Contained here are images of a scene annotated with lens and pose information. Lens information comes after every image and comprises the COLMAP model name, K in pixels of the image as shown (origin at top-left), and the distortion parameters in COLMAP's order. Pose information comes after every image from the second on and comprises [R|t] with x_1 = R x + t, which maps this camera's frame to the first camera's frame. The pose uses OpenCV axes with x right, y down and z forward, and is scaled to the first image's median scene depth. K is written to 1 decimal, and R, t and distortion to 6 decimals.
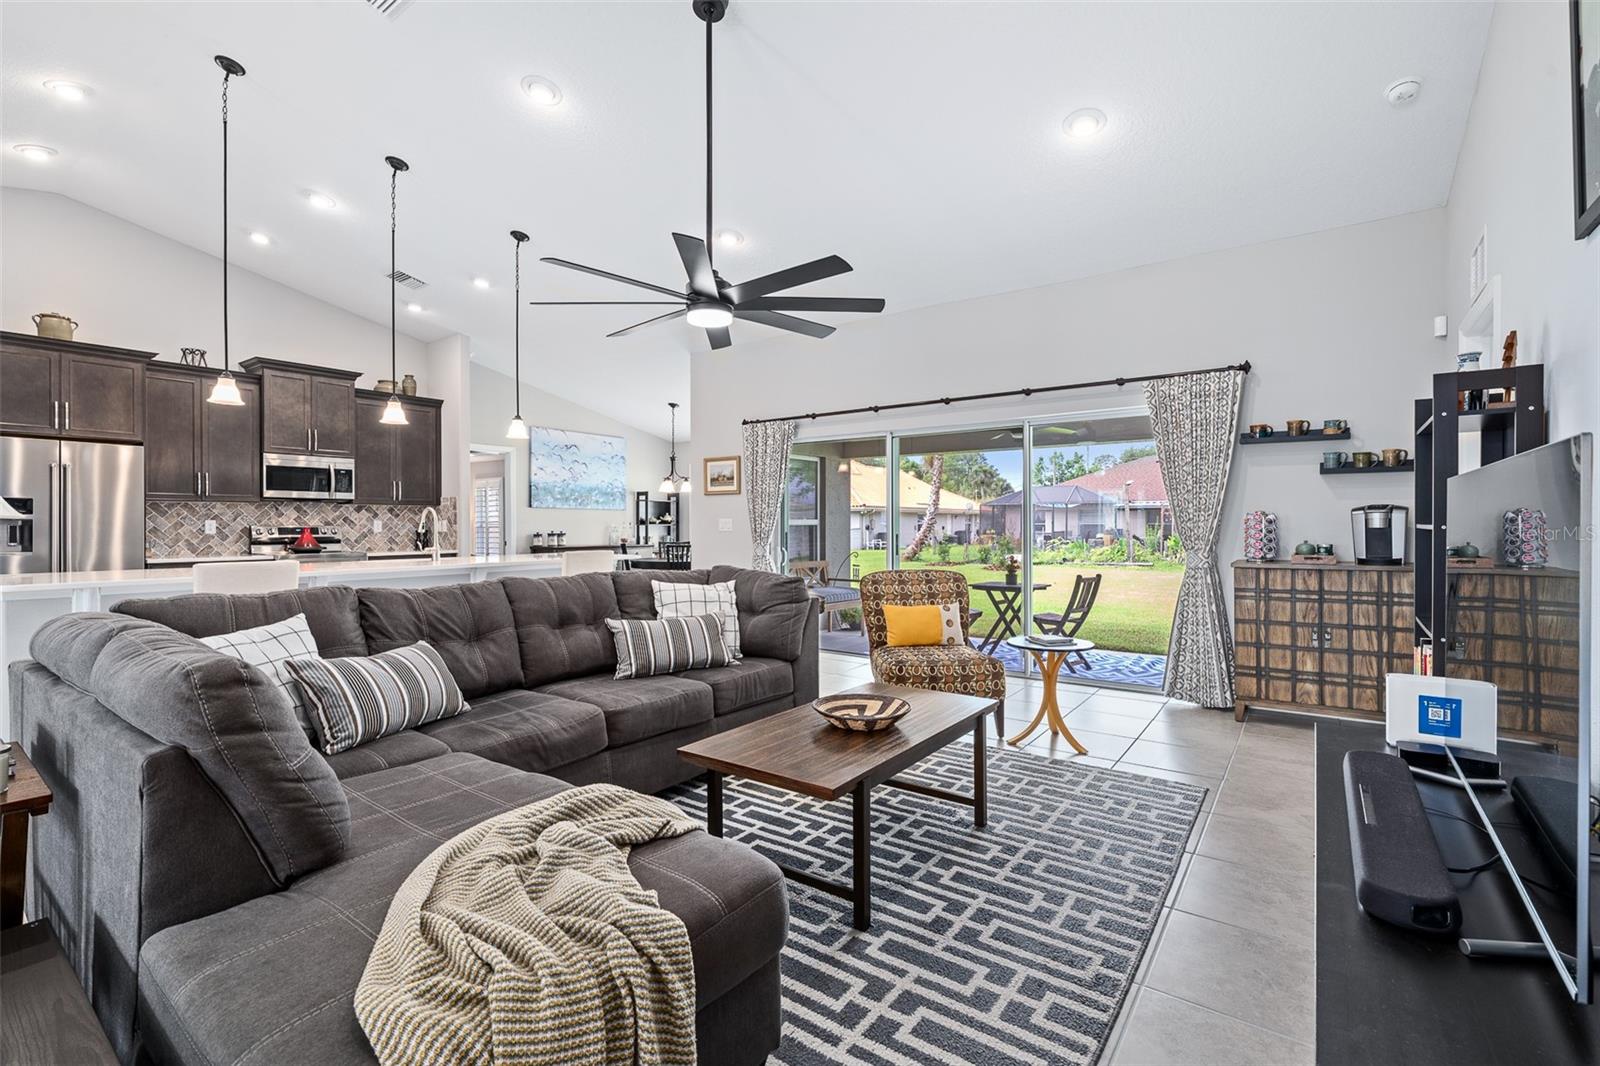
lens RADIAL K [[718.1, 0, 799.3], [0, 718.1, 526.7], [0, 0, 1]] dist [-0.009705, 0.005013]
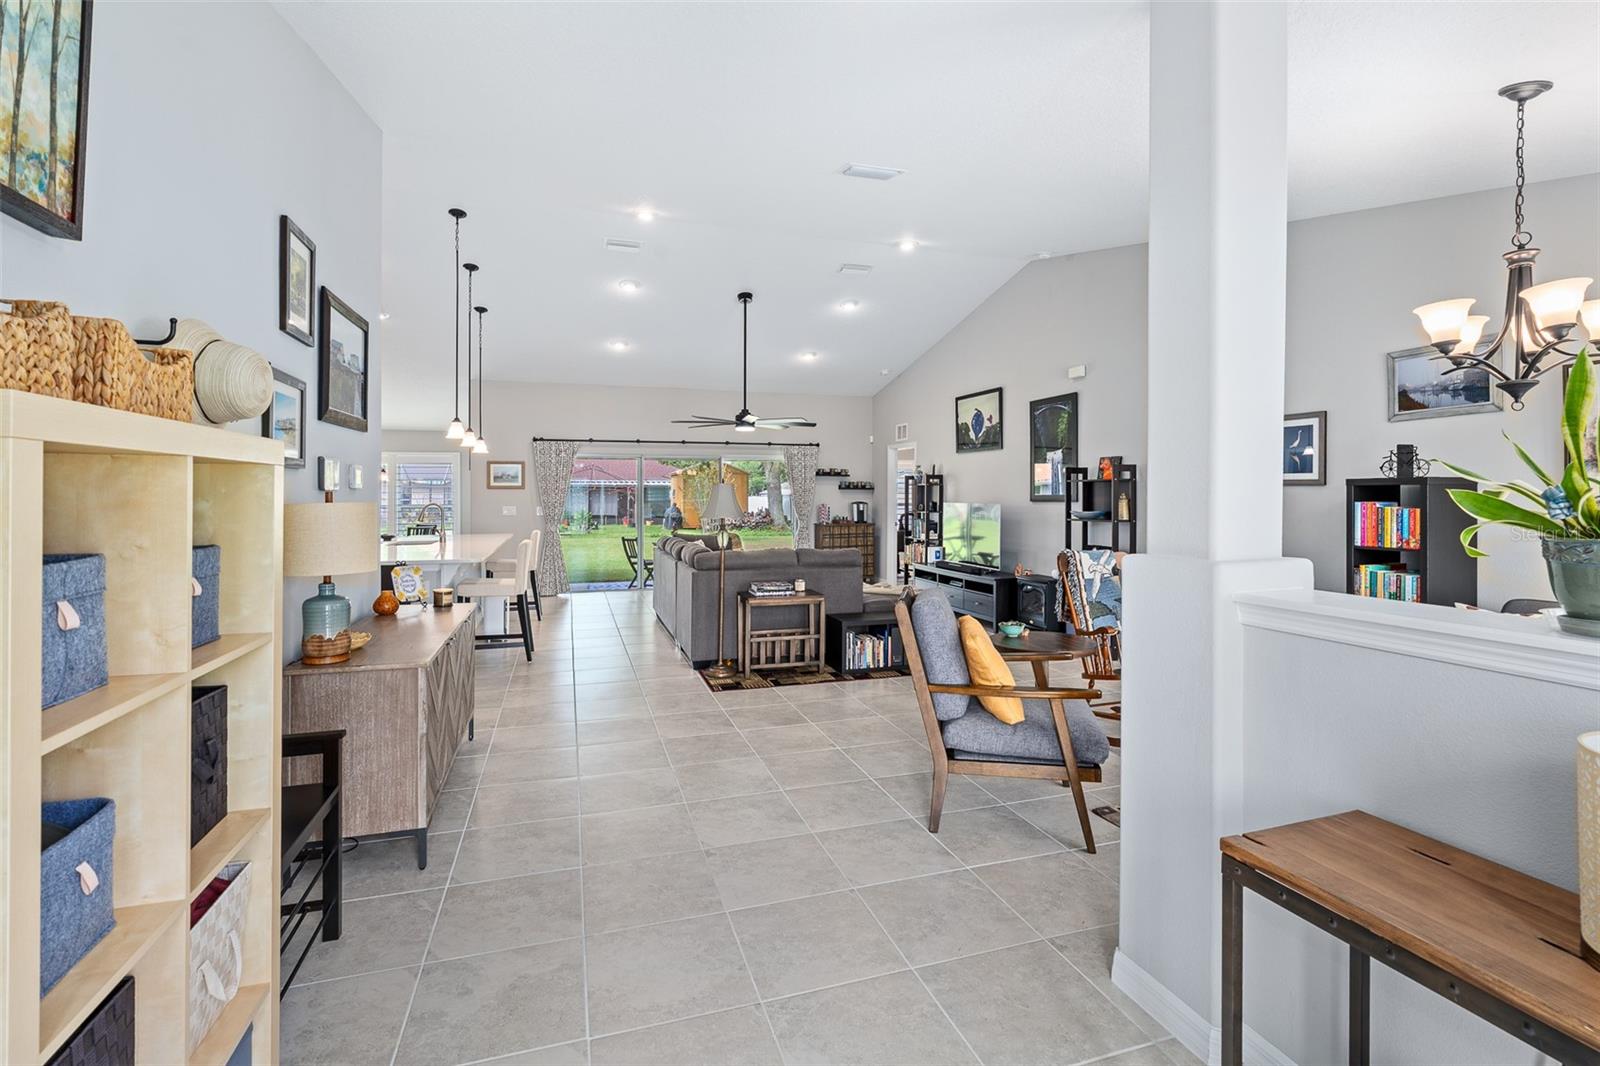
lens RADIAL K [[731.1, 0, 803.1], [0, 731.1, 495.2], [0, 0, 1]] dist [-0.002519, -0.000049]
pose [[0.587176, 0.001884, 0.809457, -1.026995], [0.002094, 0.999990, -0.003847, -0.029300], [-0.809457, 0.003954, 0.587166, -0.310412]]
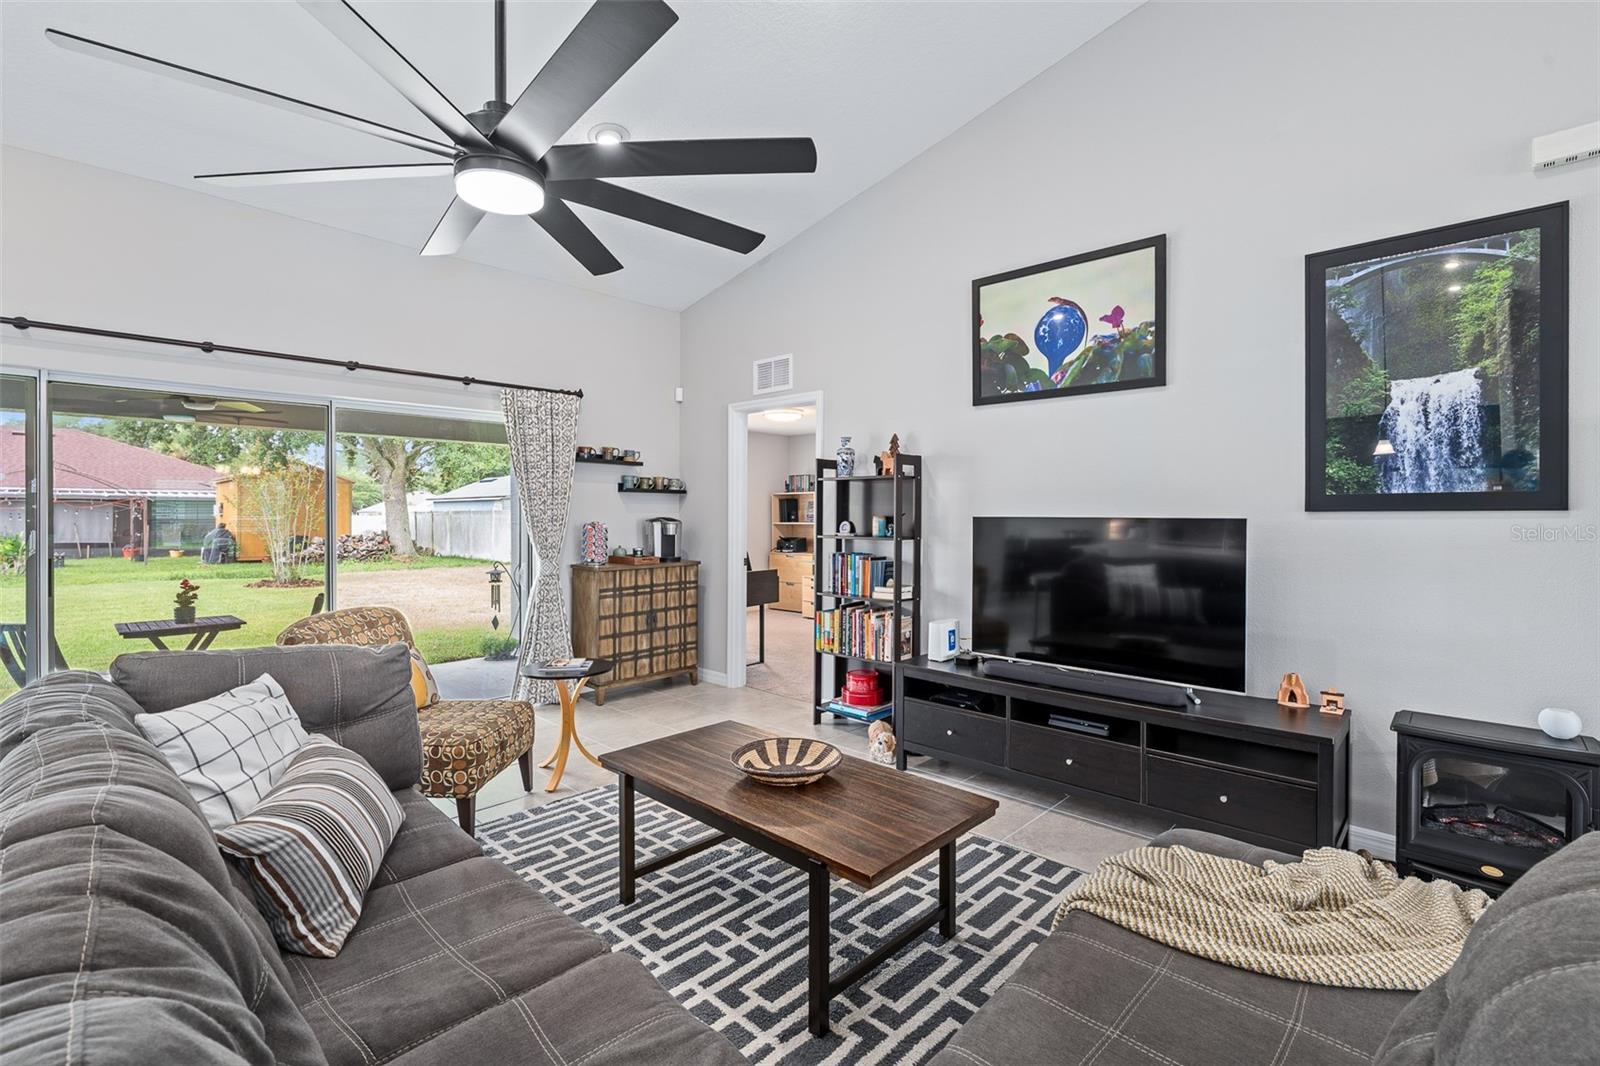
lens RADIAL K [[719.8, 0, 801.4], [0, 719.8, 521.8], [0, 0, 1]] dist [-0.004651, 0.000696]
pose [[0.130405, -0.007143, 0.991435, -0.329783], [0.001973, 0.999974, 0.006945, -0.020291], [-0.991459, 0.001051, 0.130416, 0.357145]]
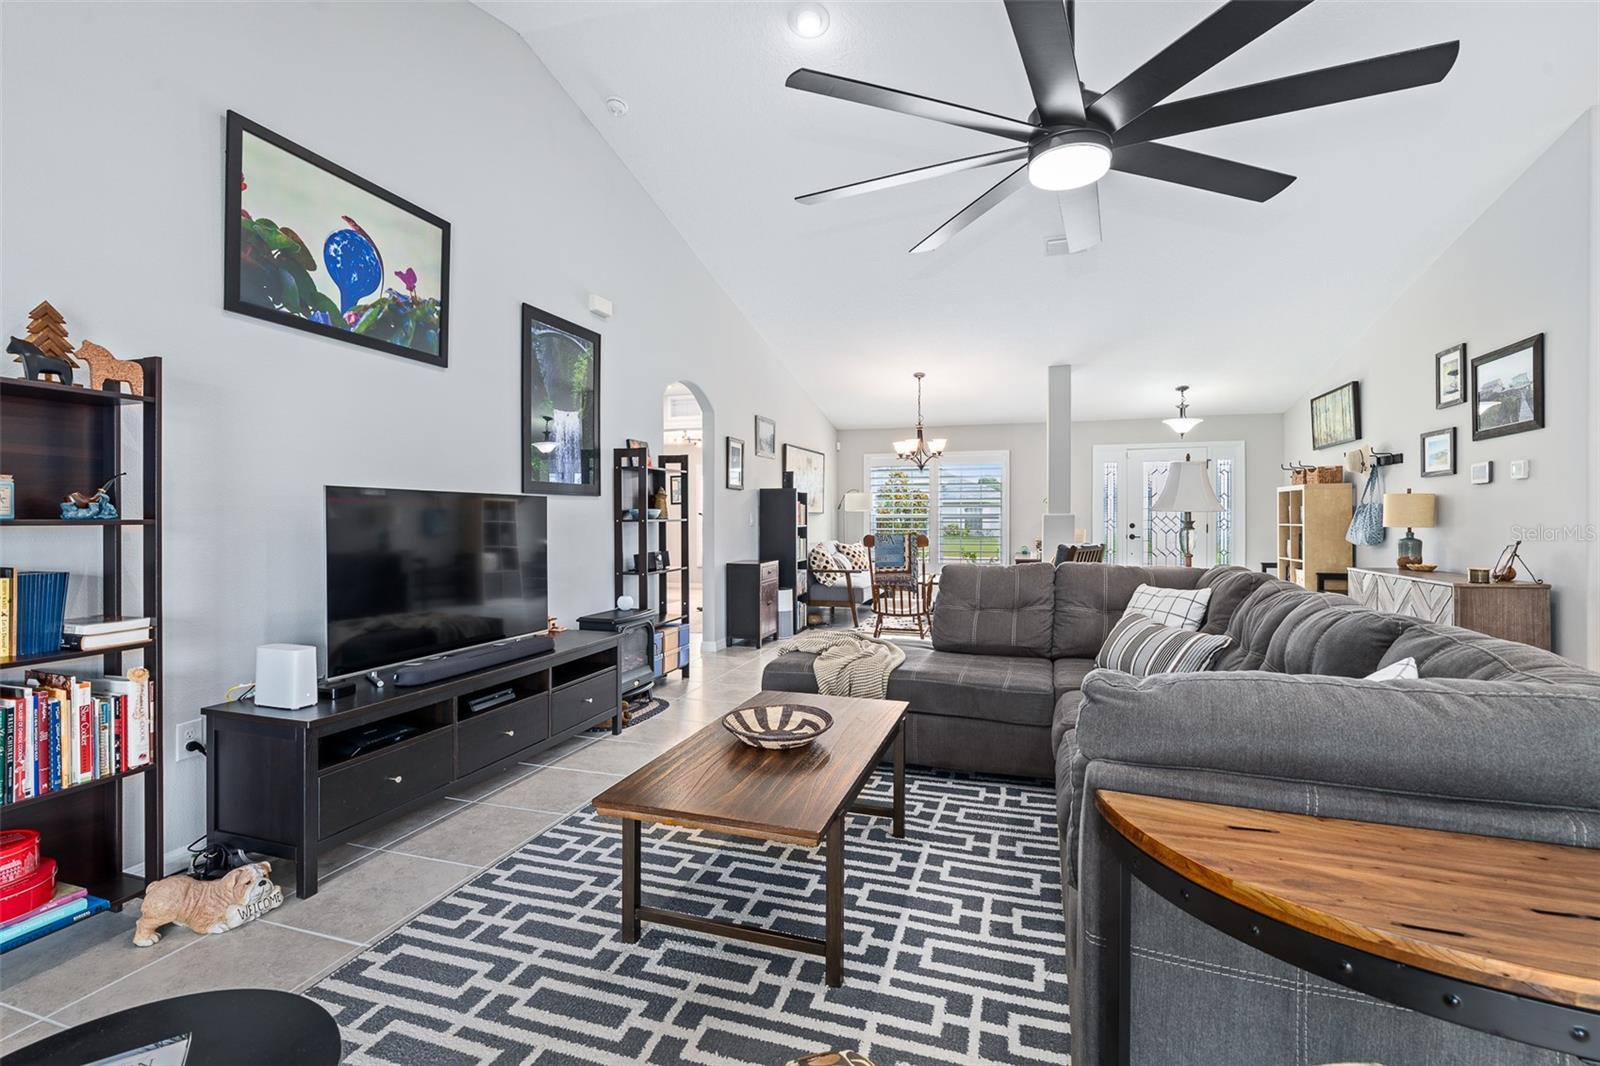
lens RADIAL K [[718.1, 0, 799.3], [0, 718.1, 526.7], [0, 0, 1]] dist [-0.009705, 0.005013]
pose [[-0.950132, 0.007316, -0.311763, 0.139464], [0.002484, 0.999871, 0.015892, -0.002424], [0.311839, 0.014325, -0.950027, 0.765231]]
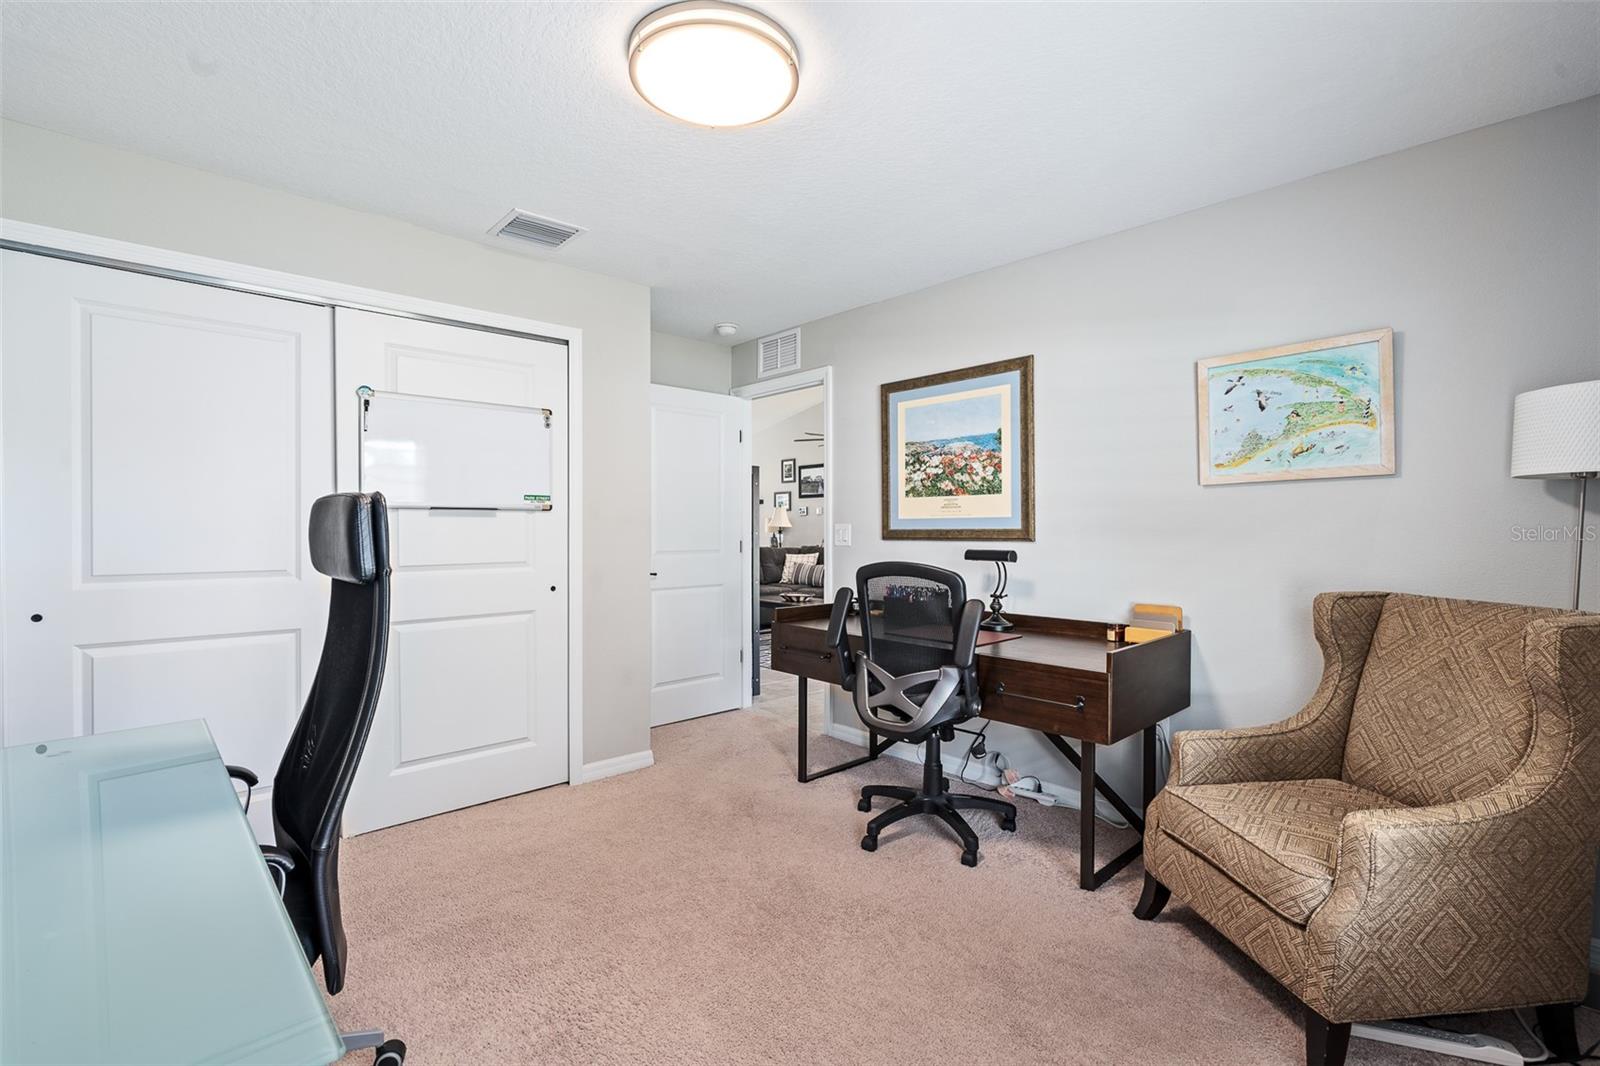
lens RADIAL K [[721.6, 0, 800.6], [0, 721.6, 540.2], [0, 0, 1]] dist [-0.004265, 0.000136]
pose [[-0.194632, 0.019299, -0.980686, 1.170172], [-0.006840, 0.999755, 0.021031, -0.008360], [0.980852, 0.010801, -0.194453, 0.643156]]
